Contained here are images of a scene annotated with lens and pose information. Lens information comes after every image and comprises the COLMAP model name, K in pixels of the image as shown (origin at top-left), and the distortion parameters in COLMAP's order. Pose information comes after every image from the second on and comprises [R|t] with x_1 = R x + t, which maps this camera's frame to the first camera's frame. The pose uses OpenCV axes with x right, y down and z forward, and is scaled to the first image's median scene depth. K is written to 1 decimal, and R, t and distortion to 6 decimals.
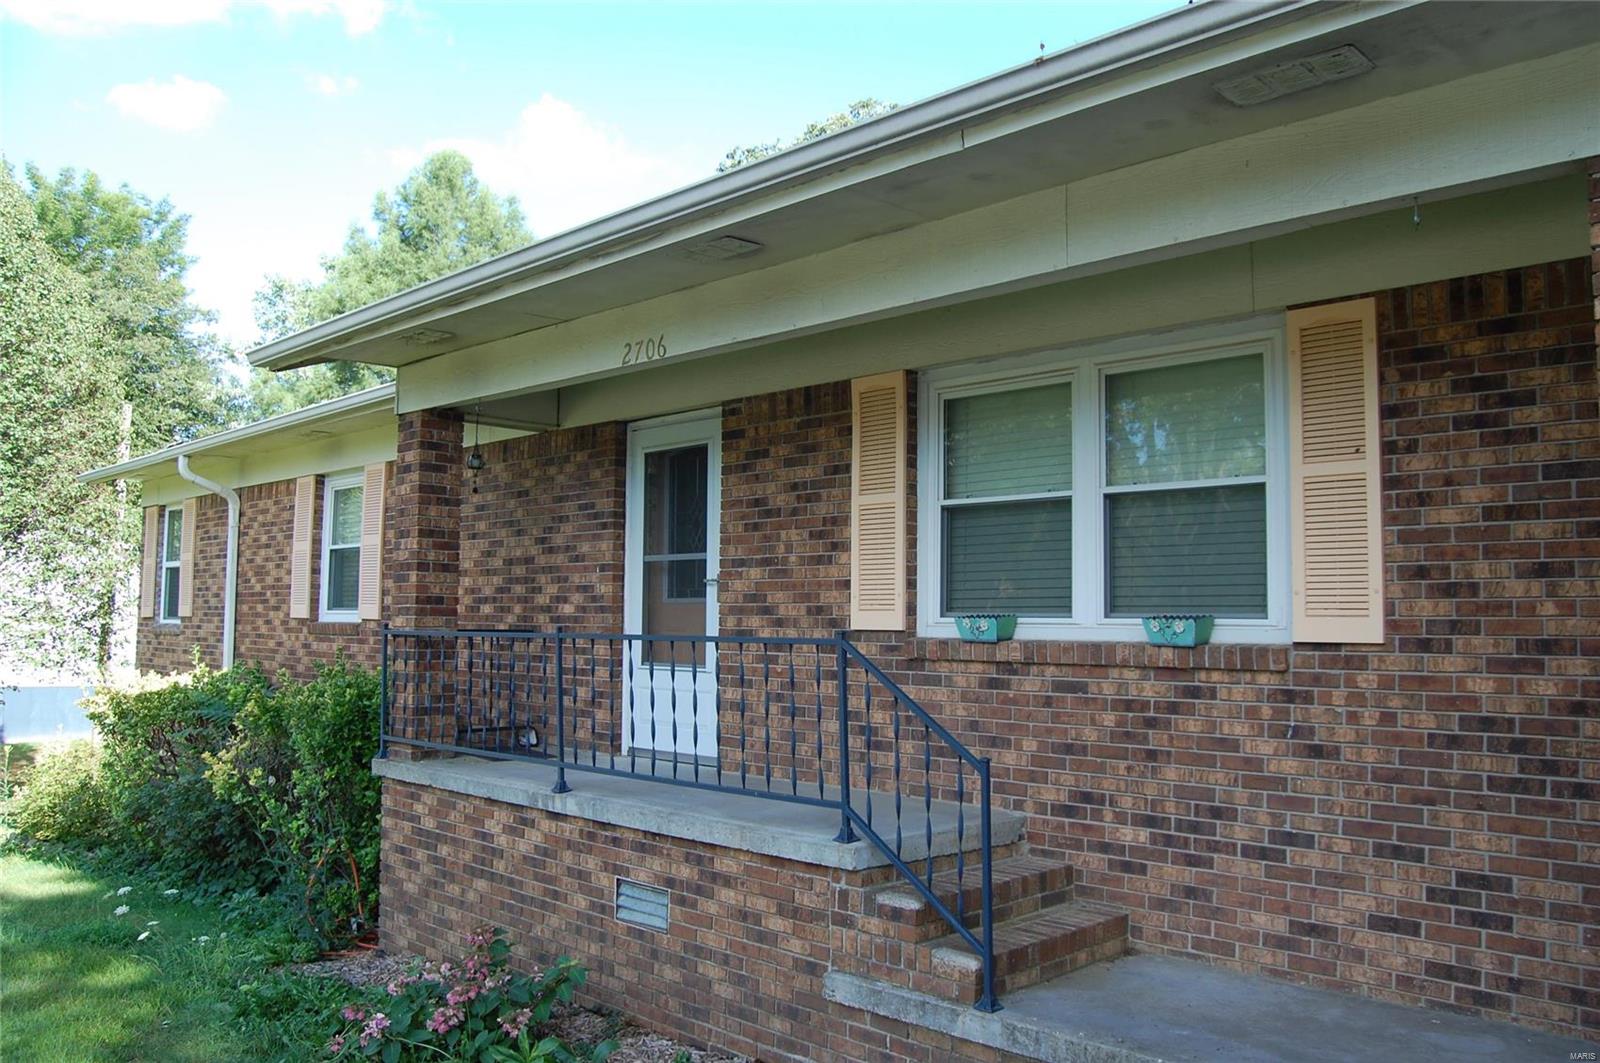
lens RADIAL K [[1257.9, 0, 816.0], [0, 1257.9, 534.3], [0, 0, 1]] dist [-0.099339, 0.046561]
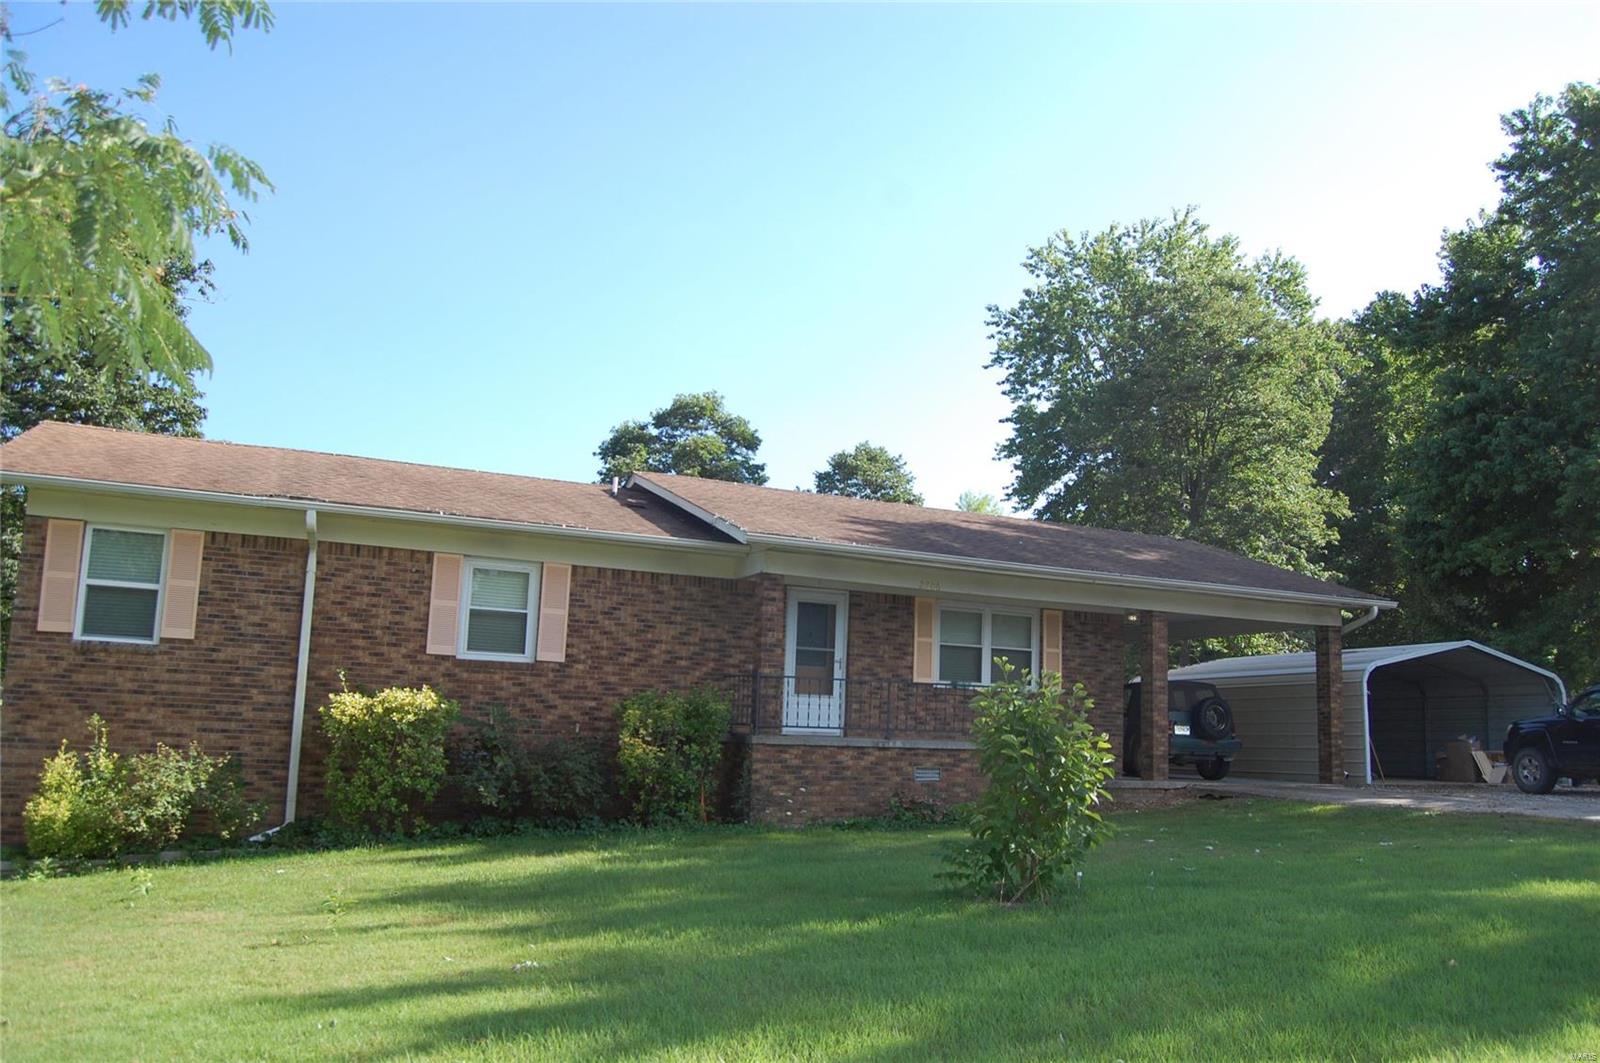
lens RADIAL K [[1257.9, 0, 816.0], [0, 1257.9, 534.3], [0, 0, 1]] dist [-0.099339, 0.046561]
pose [[0.336653, 0.150565, 0.929513, -2.607779], [-0.096195, 0.987468, -0.125113, 0.112452], [-0.936702, -0.047295, 0.346918, 0.208777]]
